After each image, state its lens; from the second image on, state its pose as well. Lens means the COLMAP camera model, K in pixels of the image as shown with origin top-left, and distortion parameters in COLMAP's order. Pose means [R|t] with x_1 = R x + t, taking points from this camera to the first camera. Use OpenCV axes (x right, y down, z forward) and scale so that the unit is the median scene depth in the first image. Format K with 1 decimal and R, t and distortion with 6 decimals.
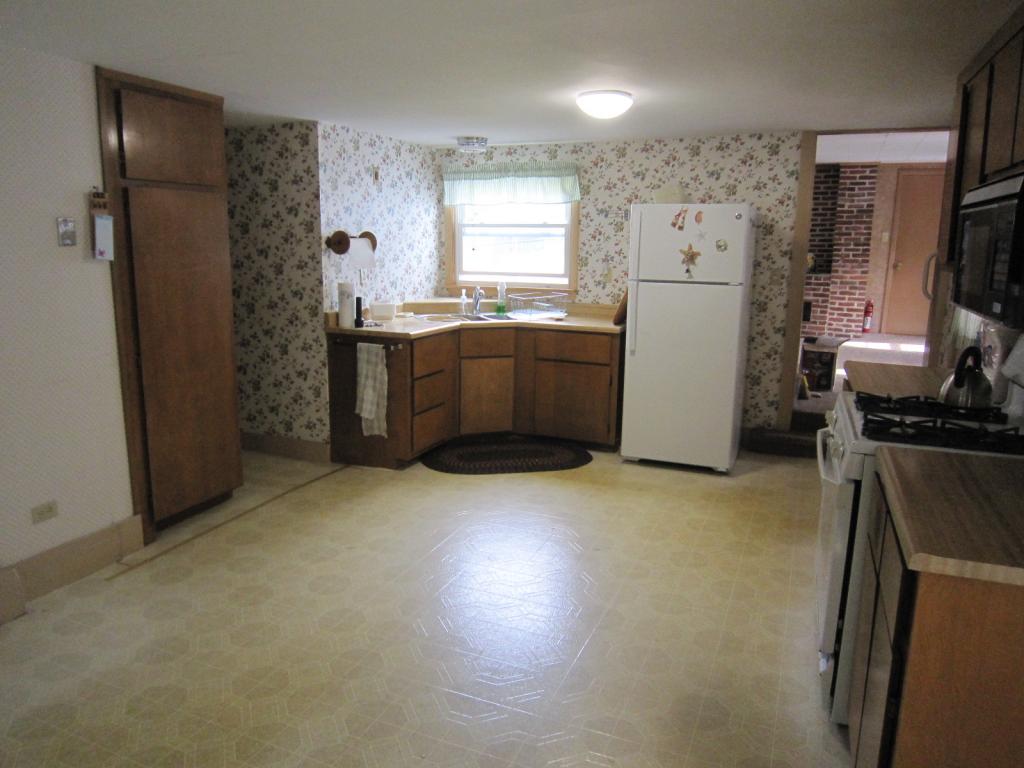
lens RADIAL K [[727.1, 0, 505.6], [0, 727.1, 387.5], [0, 0, 1]] dist [-0.042106, -0.003033]
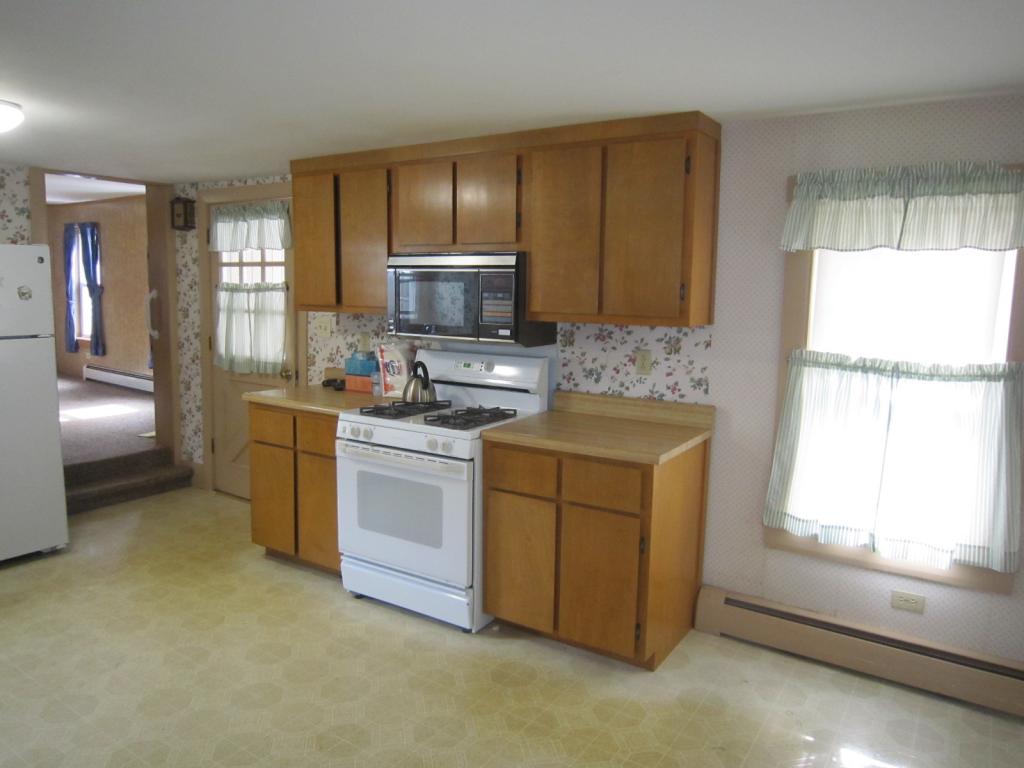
lens RADIAL K [[727.1, 0, 506.3], [0, 727.1, 383.7], [0, 0, 1]] dist [-0.042106, -0.003033]
pose [[0.201169, -0.139575, 0.969562, -0.424111], [0.180961, 0.978055, 0.103251, -0.074325], [-0.962696, 0.154682, 0.222012, 0.275764]]
